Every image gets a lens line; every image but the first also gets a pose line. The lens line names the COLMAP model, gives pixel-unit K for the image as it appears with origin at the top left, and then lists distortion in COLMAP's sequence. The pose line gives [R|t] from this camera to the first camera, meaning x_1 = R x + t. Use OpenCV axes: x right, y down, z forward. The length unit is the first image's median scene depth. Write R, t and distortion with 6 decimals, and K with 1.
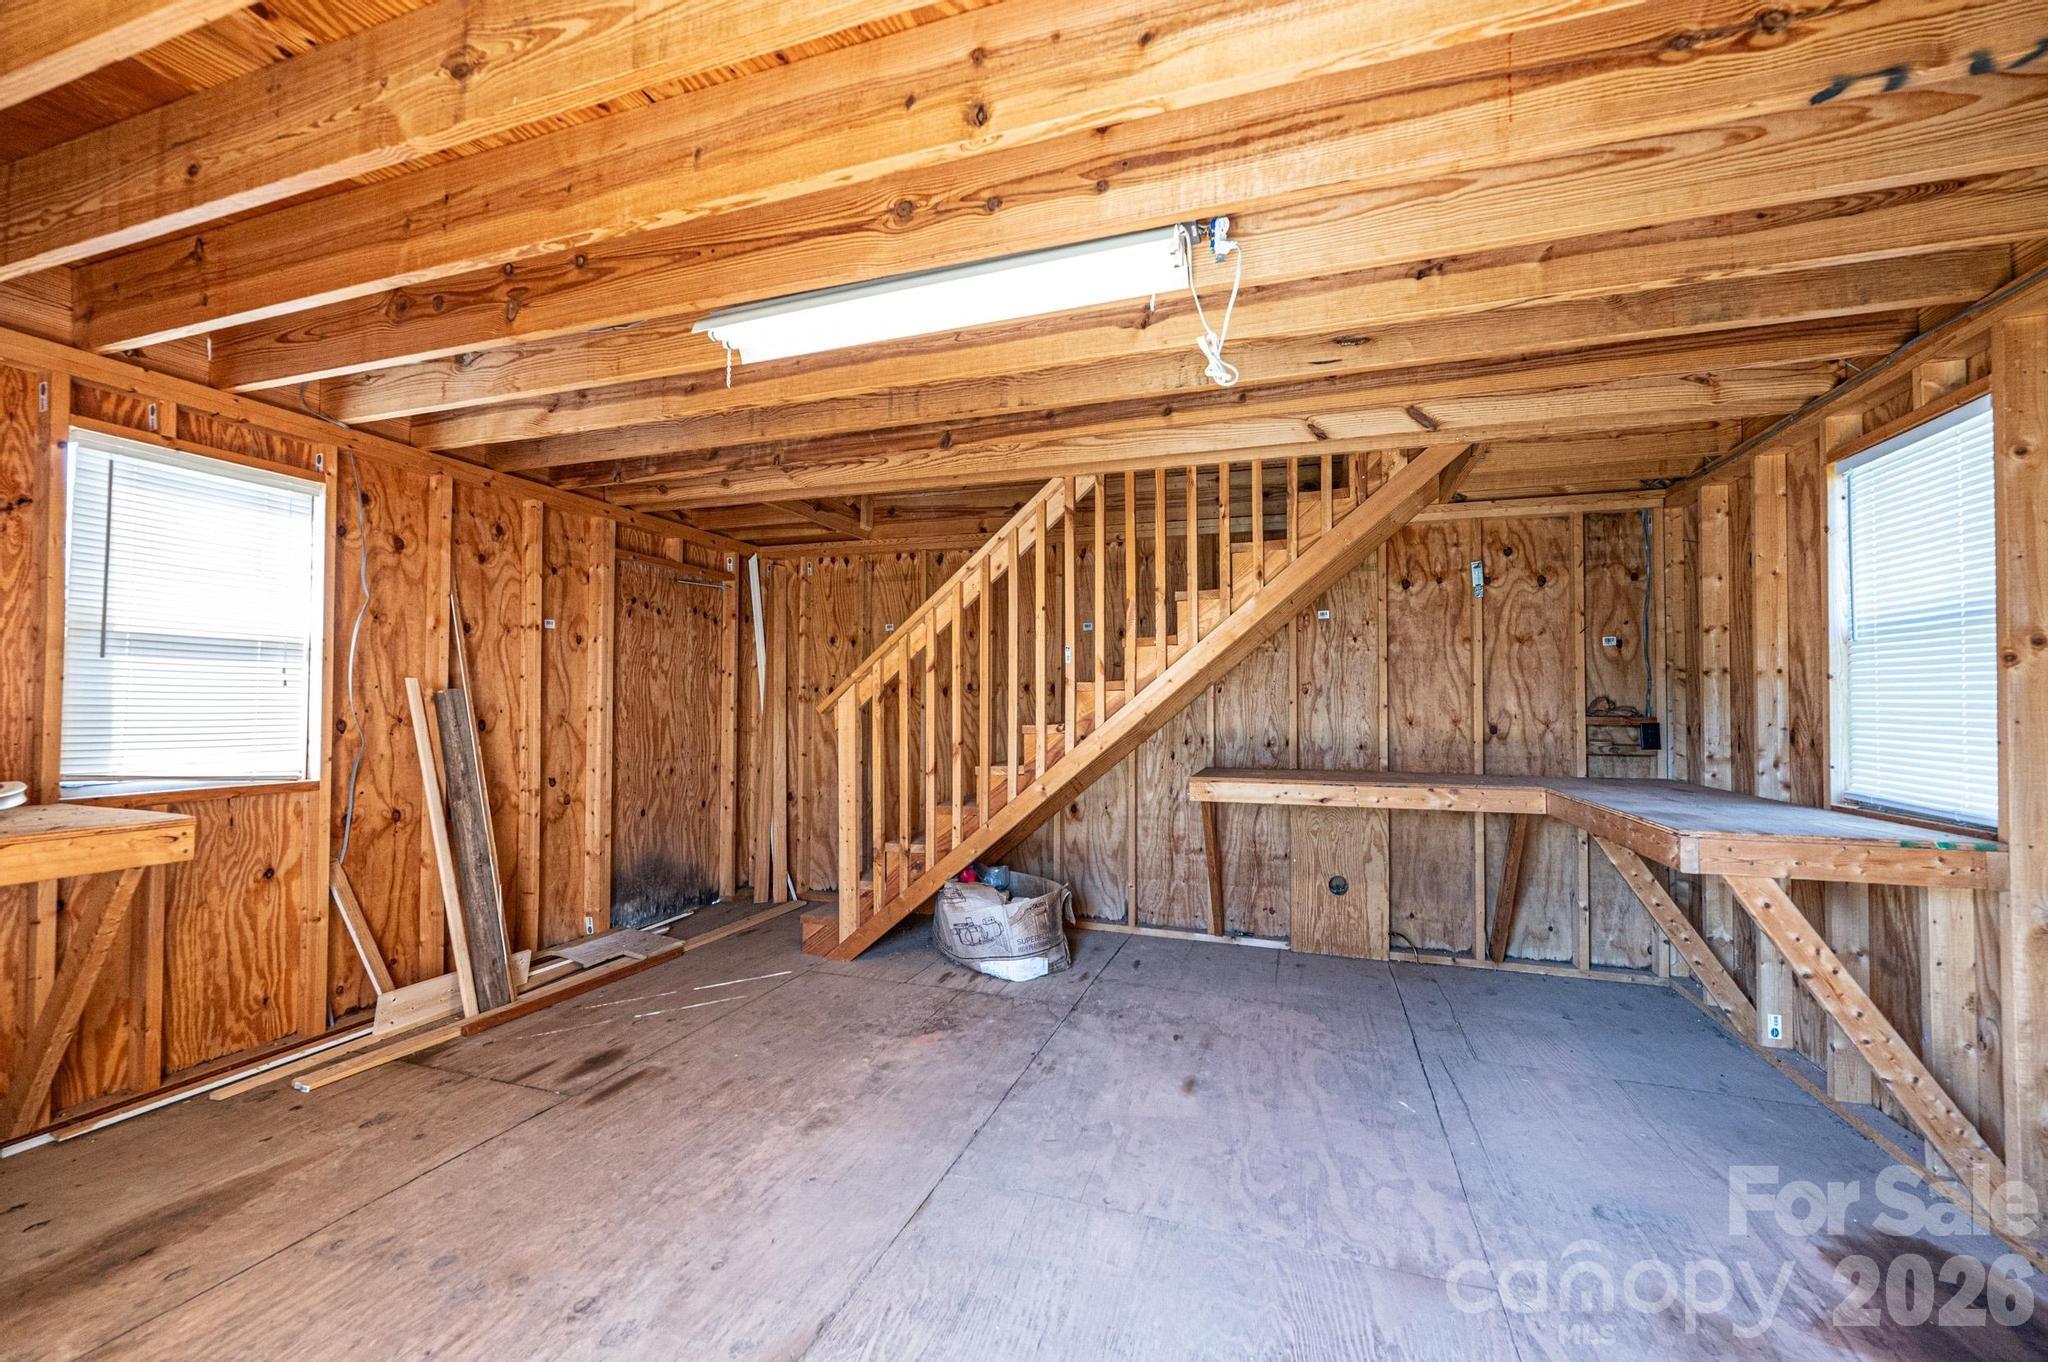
lens RADIAL K [[817.8, 0, 1027.7], [0, 817.8, 689.4], [0, 0, 1]] dist [0.000535, -0.000041]
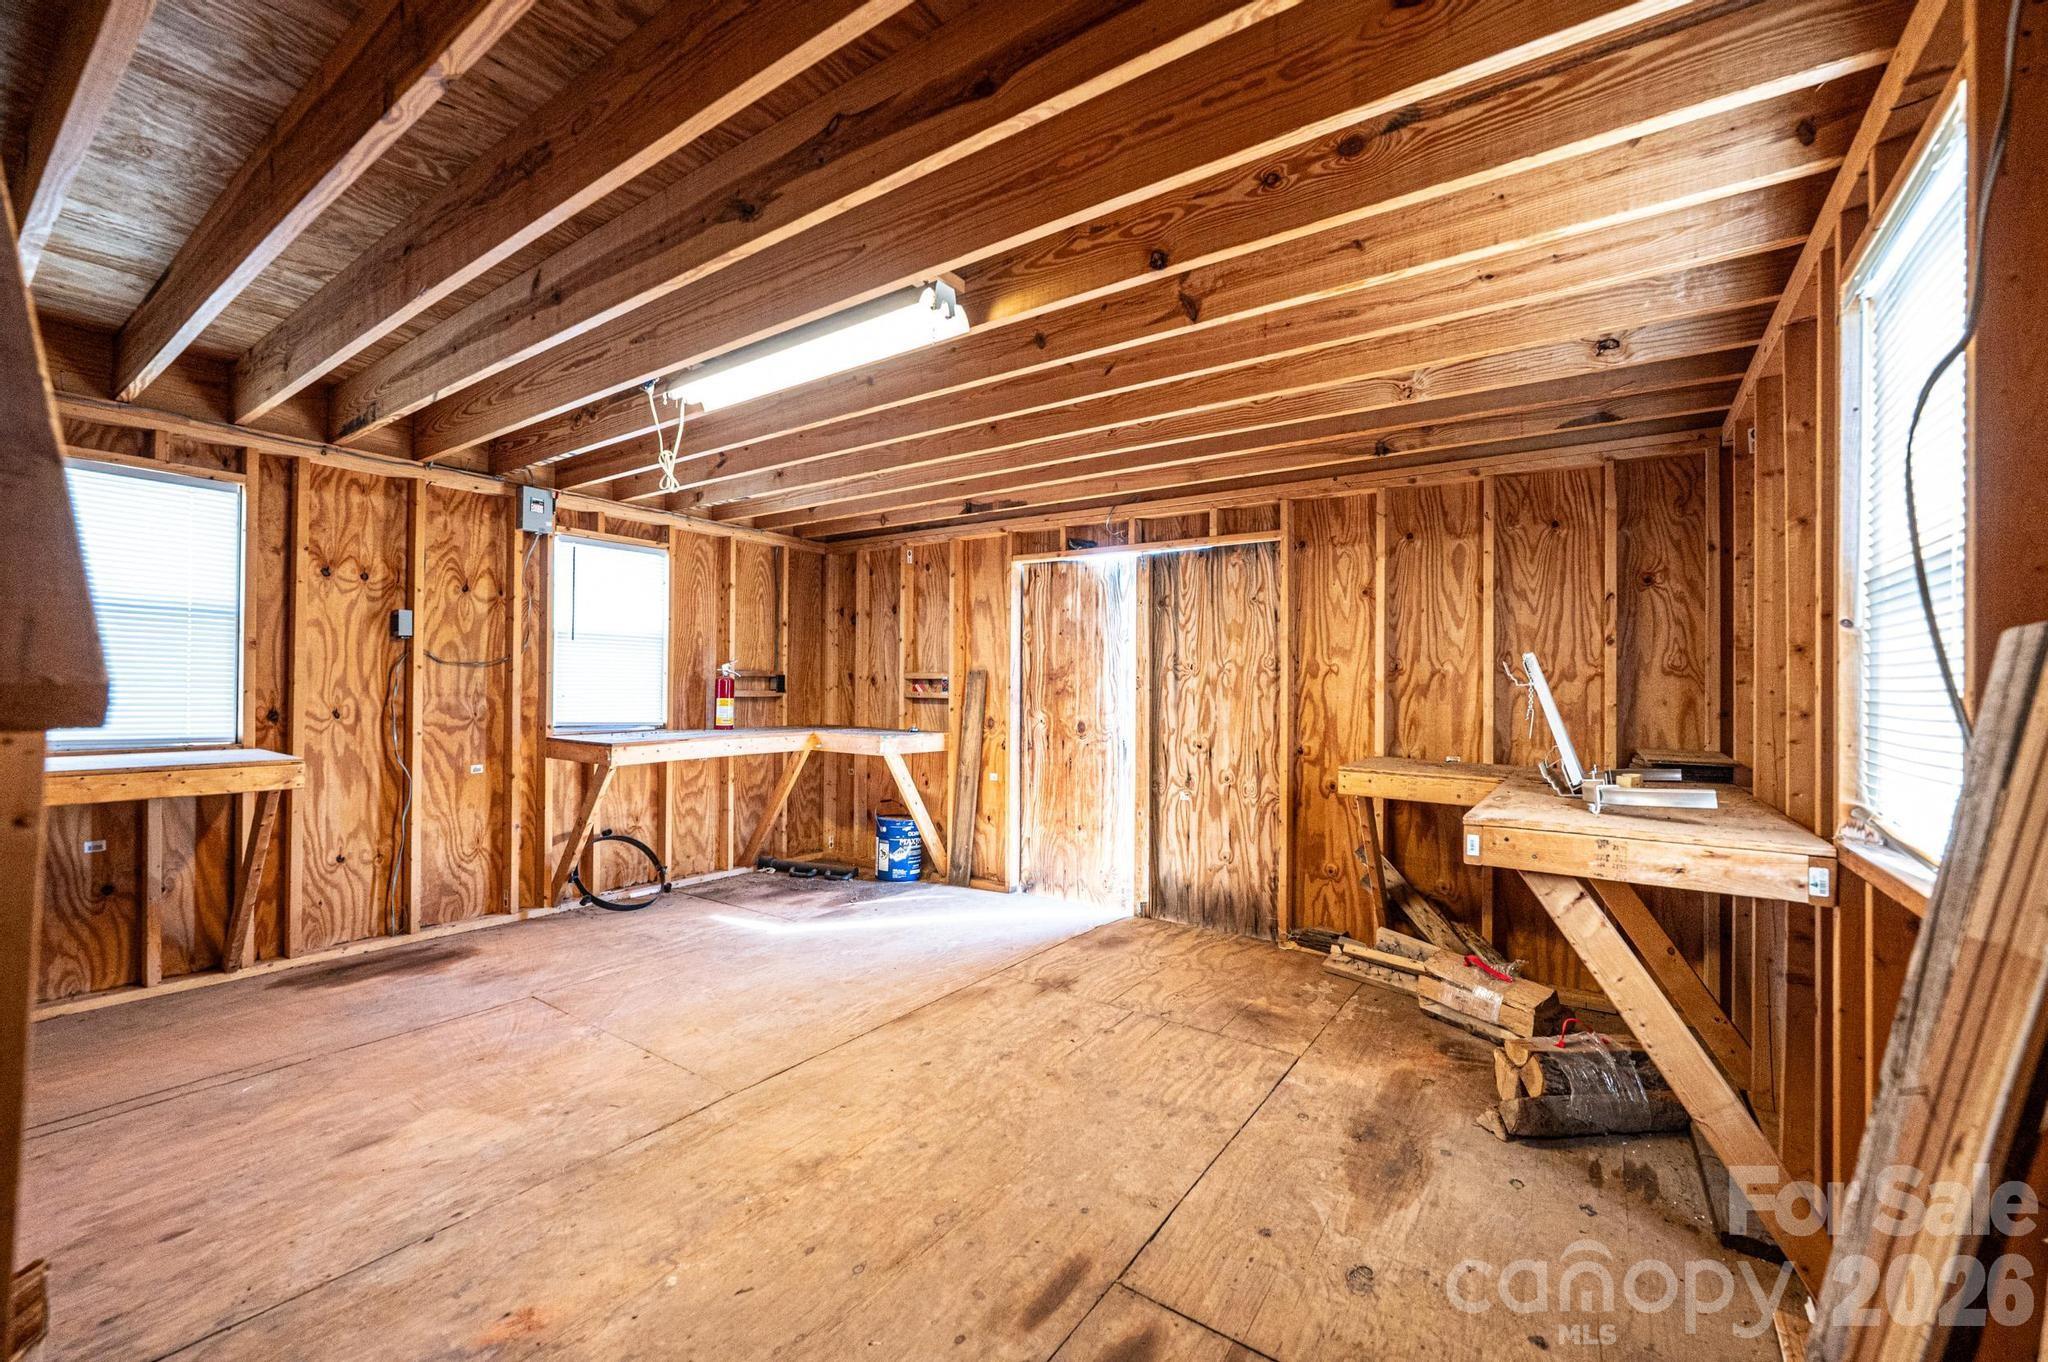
lens RADIAL K [[817.8, 0, 1023.4], [0, 817.8, 683.5], [0, 0, 1]] dist [0.000535, -0.000041]
pose [[-0.959379, -0.018334, 0.281525, -0.755996], [-0.026407, 0.999341, -0.024908, 0.041709], [-0.280883, -0.031330, -0.959231, 1.904519]]
